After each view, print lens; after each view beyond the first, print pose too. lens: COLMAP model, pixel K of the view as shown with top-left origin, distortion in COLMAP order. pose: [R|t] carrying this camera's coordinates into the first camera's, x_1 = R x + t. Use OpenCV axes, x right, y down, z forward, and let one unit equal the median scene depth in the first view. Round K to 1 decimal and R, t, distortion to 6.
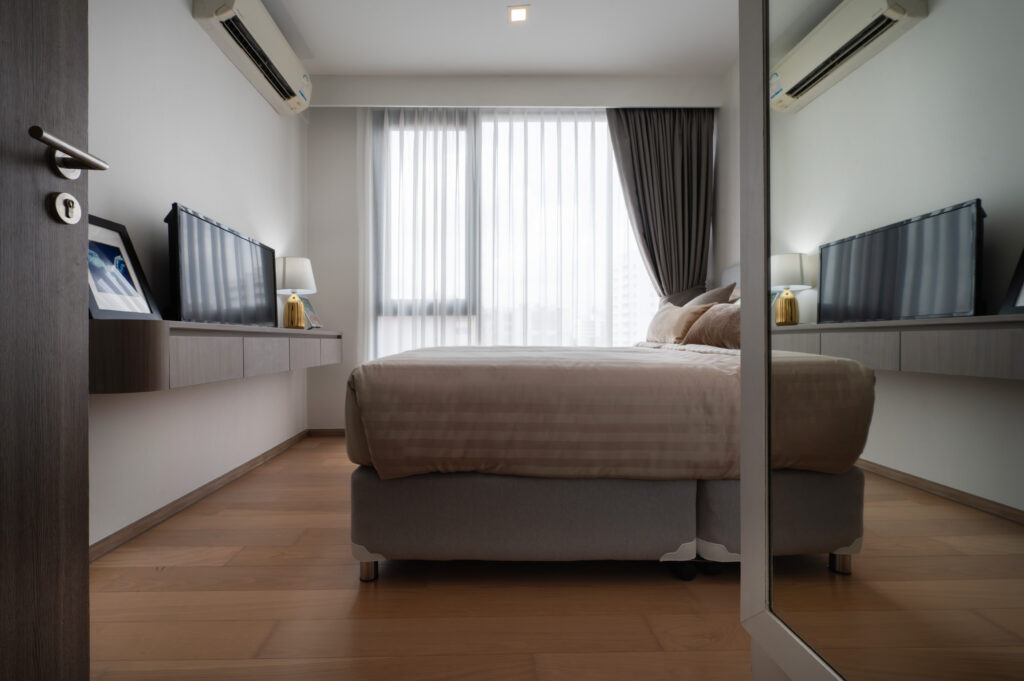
lens RADIAL K [[414.1, 0, 499.1], [0, 414.1, 344.6], [0, 0, 1]] dist [0.008817, -0.000231]
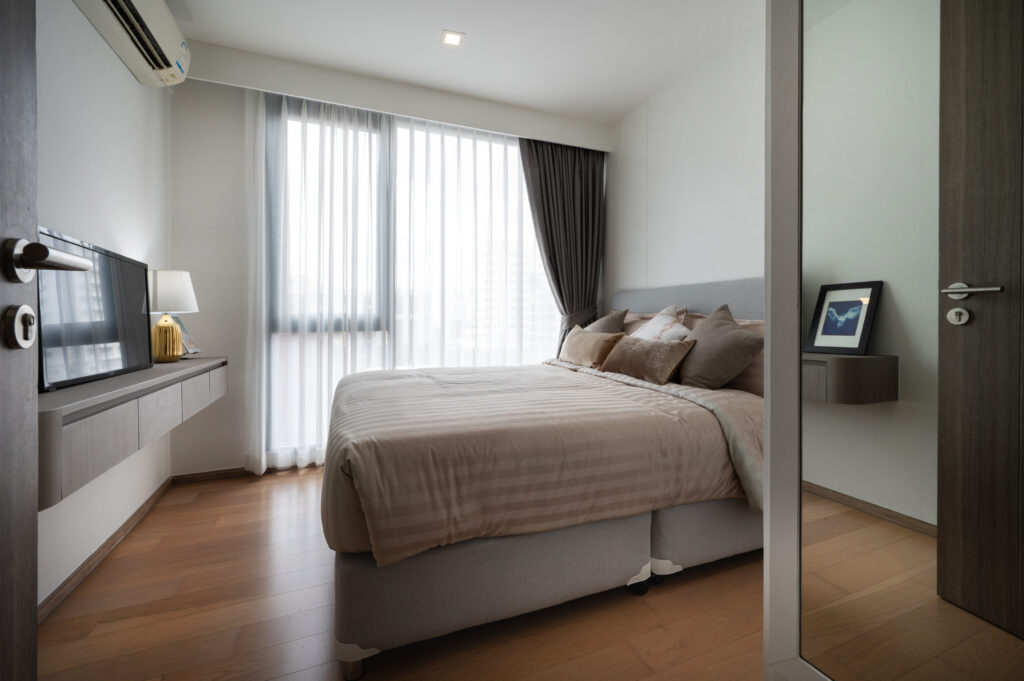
lens RADIAL K [[414.1, 0, 510.1], [0, 414.1, 328.2], [0, 0, 1]] dist [0.008817, -0.000231]
pose [[0.932960, -0.001405, 0.359978, -0.150041], [-0.001406, 0.999971, 0.007548, -0.092611], [-0.359978, -0.007548, 0.932930, 0.018270]]
